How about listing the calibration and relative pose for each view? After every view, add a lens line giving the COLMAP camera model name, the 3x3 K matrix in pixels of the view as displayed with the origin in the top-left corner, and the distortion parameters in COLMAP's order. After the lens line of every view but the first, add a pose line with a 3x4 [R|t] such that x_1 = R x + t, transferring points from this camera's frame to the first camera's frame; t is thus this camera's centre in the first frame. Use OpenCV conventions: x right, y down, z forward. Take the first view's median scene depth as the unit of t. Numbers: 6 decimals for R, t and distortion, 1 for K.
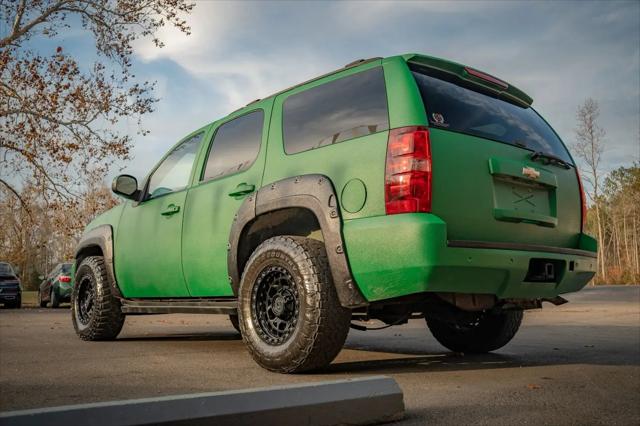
lens RADIAL K [[651.8, 0, 316.6], [0, 651.8, 216.9], [0, 0, 1]] dist [-0.093654, 0.160529]
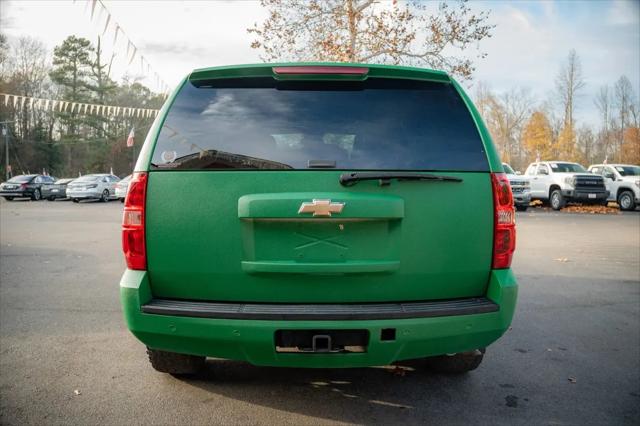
lens RADIAL K [[525.2, 0, 333.1], [0, 525.2, 201.4], [0, 0, 1]] dist [-0.232838, 0.154376]
pose [[0.782400, 0.033539, -0.621873, 0.660667], [0.073879, 0.986499, 0.146155, -0.150218], [0.618379, -0.160295, 0.769359, 0.509282]]
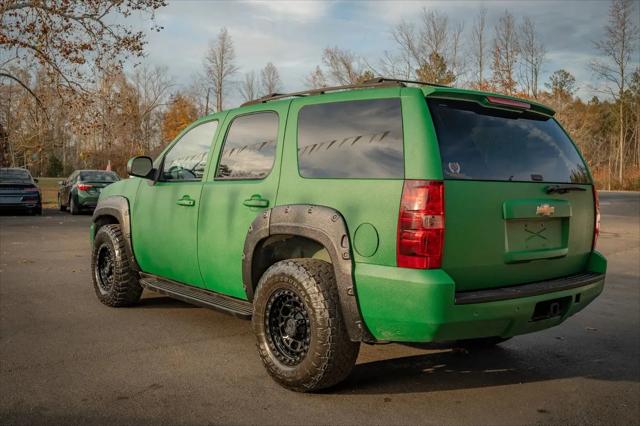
lens RADIAL K [[651.8, 0, 316.6], [0, 651.8, 216.9], [0, 0, 1]] dist [-0.093654, 0.160529]
pose [[0.999443, 0.025124, -0.021964, 0.001205], [-0.020702, 0.983004, 0.182415, -0.215783], [0.026173, -0.181859, 0.982976, 0.008896]]
